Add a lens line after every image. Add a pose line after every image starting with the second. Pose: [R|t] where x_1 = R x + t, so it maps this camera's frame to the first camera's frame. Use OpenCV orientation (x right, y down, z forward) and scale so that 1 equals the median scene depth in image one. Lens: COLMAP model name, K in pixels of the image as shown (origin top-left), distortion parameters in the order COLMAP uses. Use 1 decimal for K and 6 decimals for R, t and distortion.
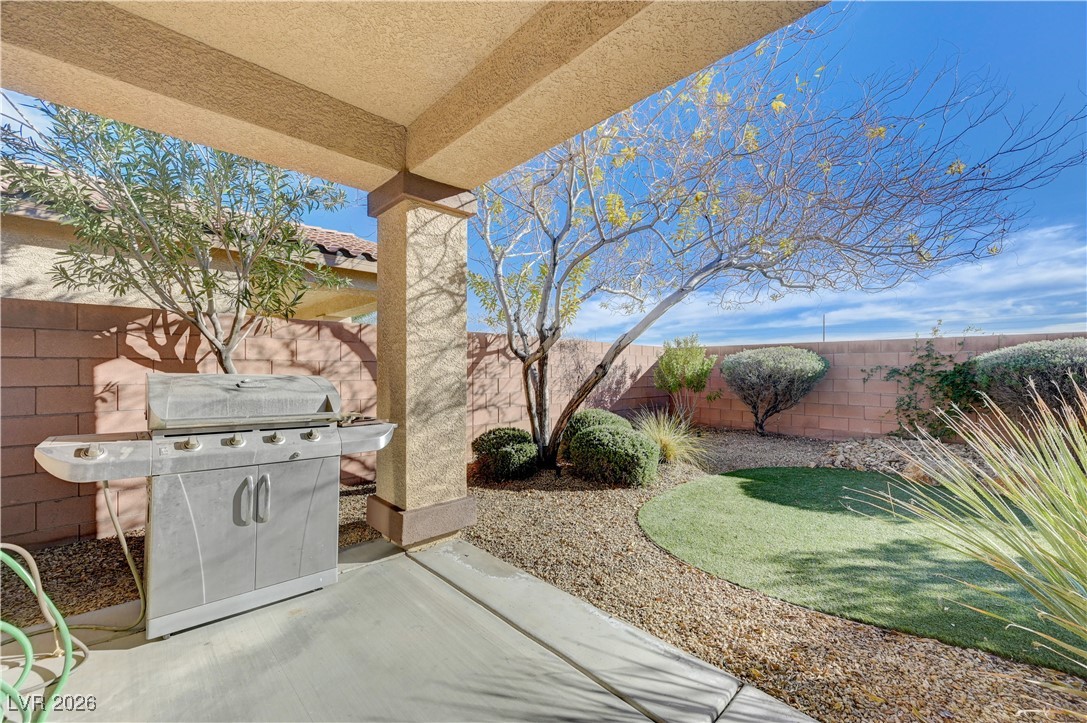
lens RADIAL K [[424.6, 0, 548.3], [0, 424.6, 367.4], [0, 0, 1]] dist [0.008937, -0.000136]
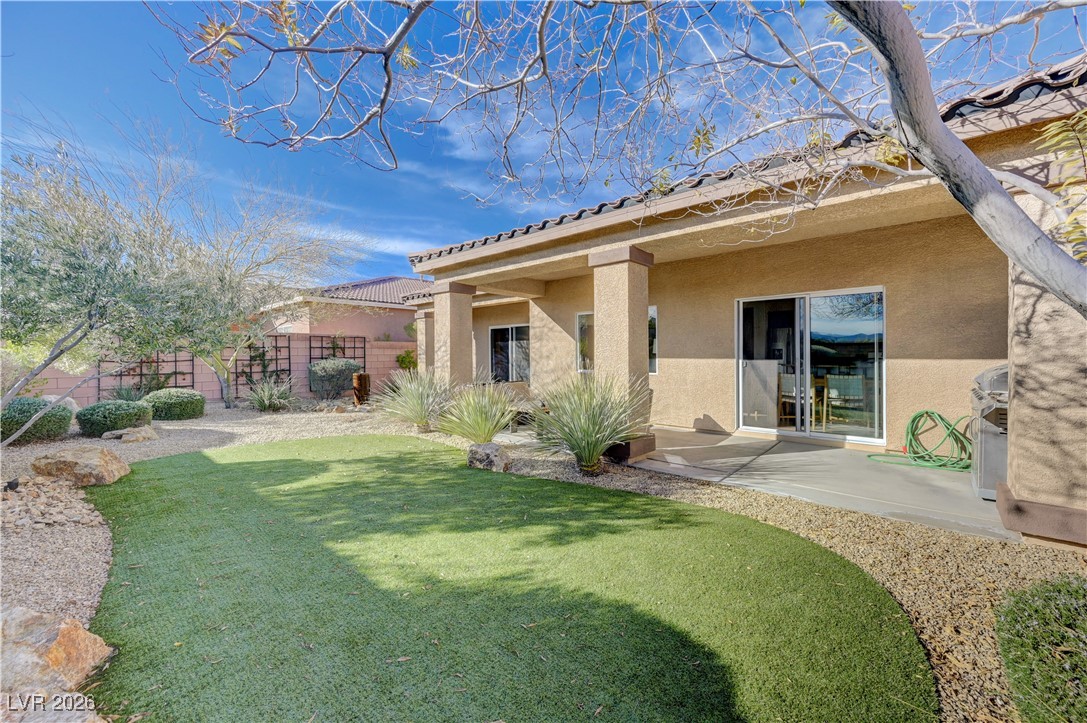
lens RADIAL K [[424.6, 0, 536.4], [0, 424.6, 357.9], [0, 0, 1]] dist [0.008937, -0.000136]
pose [[-0.999230, 0.005326, -0.038868, 0.912290], [0.005145, 0.999975, 0.004753, -0.004903], [0.038892, 0.004550, -0.999233, 1.927647]]
